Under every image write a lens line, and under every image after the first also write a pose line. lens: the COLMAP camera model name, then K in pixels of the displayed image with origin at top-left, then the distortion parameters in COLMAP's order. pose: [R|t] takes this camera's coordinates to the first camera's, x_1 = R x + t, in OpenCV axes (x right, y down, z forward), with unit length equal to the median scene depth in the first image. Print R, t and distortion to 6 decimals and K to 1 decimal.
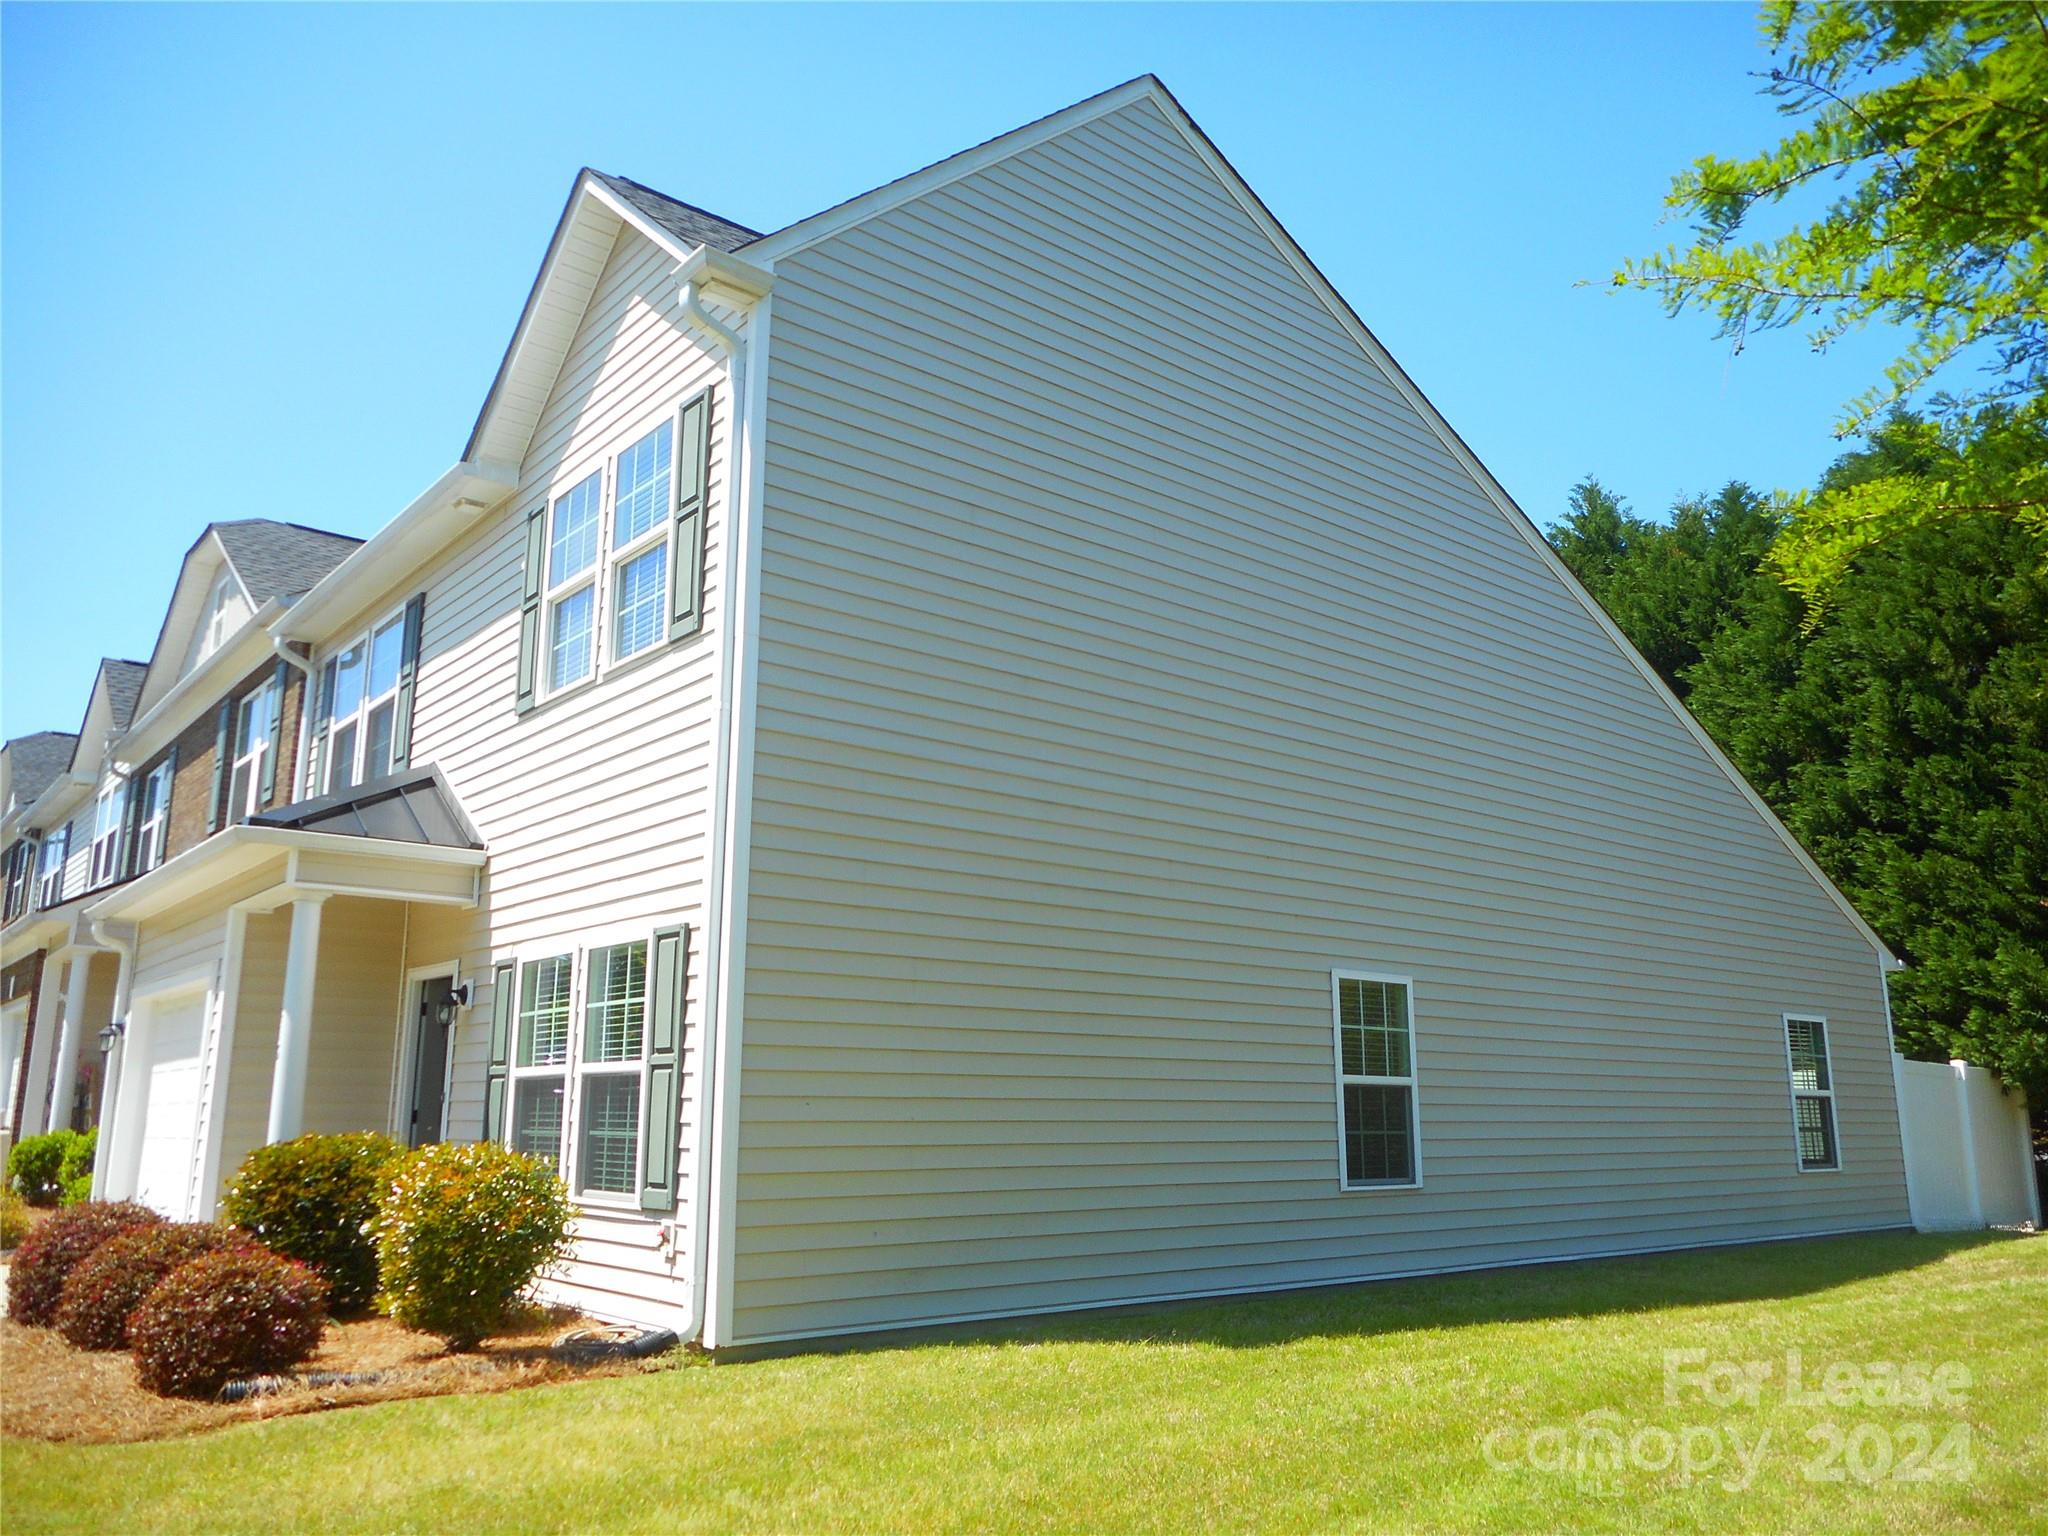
lens RADIAL K [[1549.1, 0, 1022.8], [0, 1549.1, 766.5], [0, 0, 1]] dist [0.020871, 0.007366]
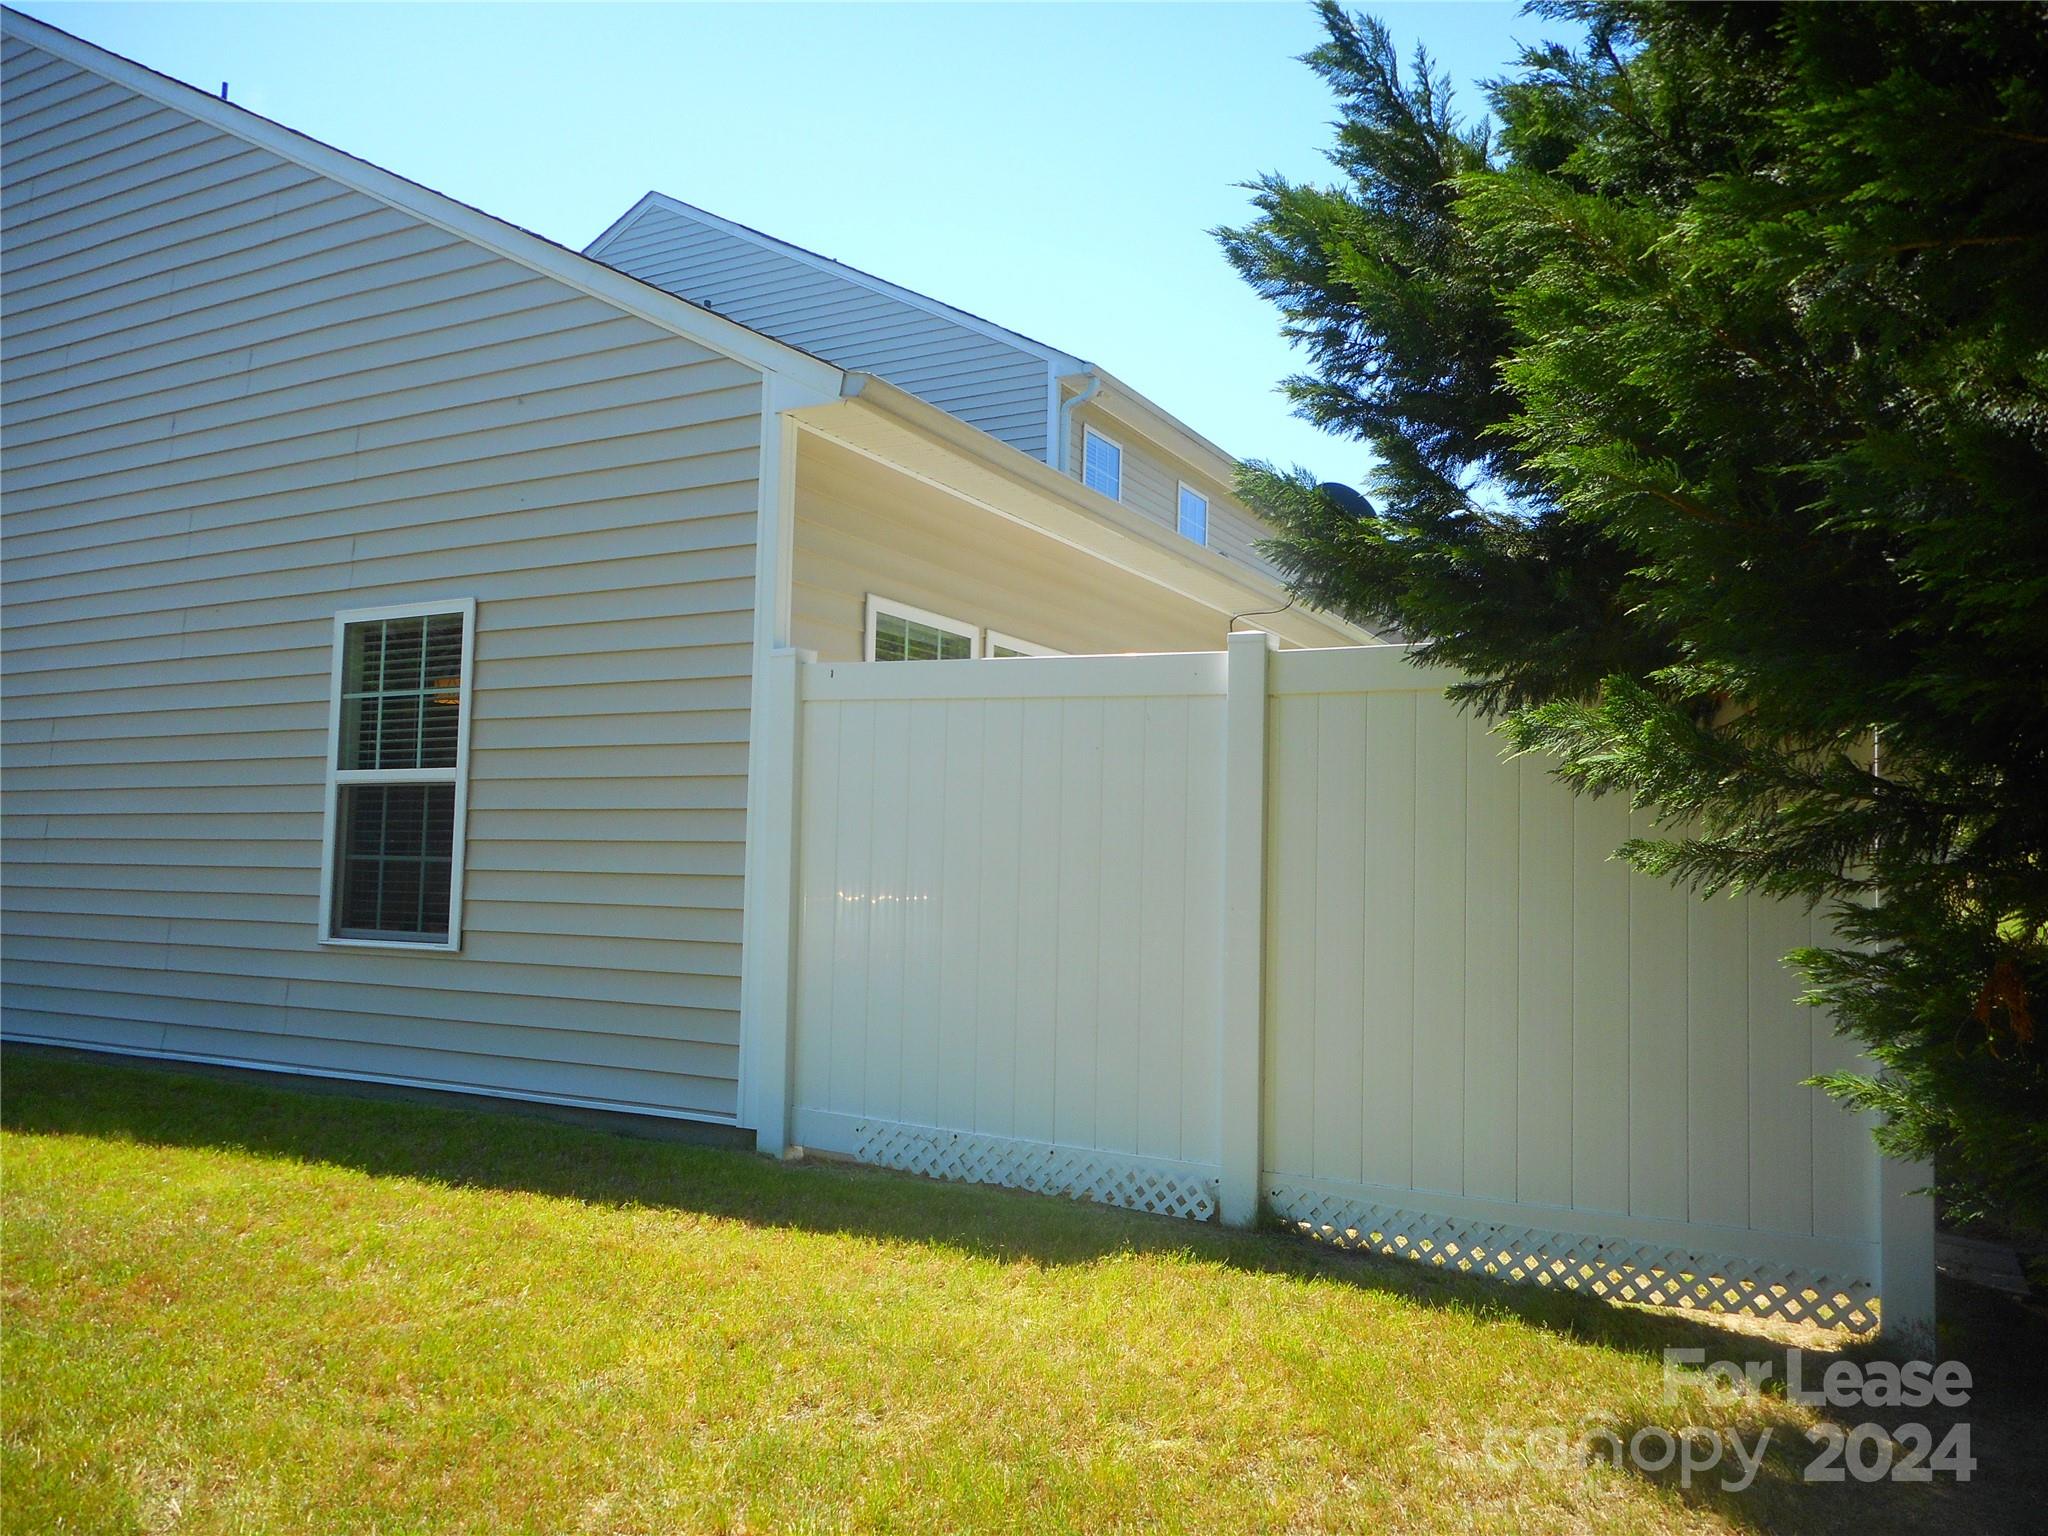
lens RADIAL K [[1549.1, 0, 1021.5], [0, 1549.1, 772.3], [0, 0, 1]] dist [0.020871, 0.007366]
pose [[0.361307, -0.049094, -0.931154, 0.882148], [0.180094, 0.983484, 0.018027, 0.231566], [0.914890, -0.174208, 0.364181, 0.990956]]
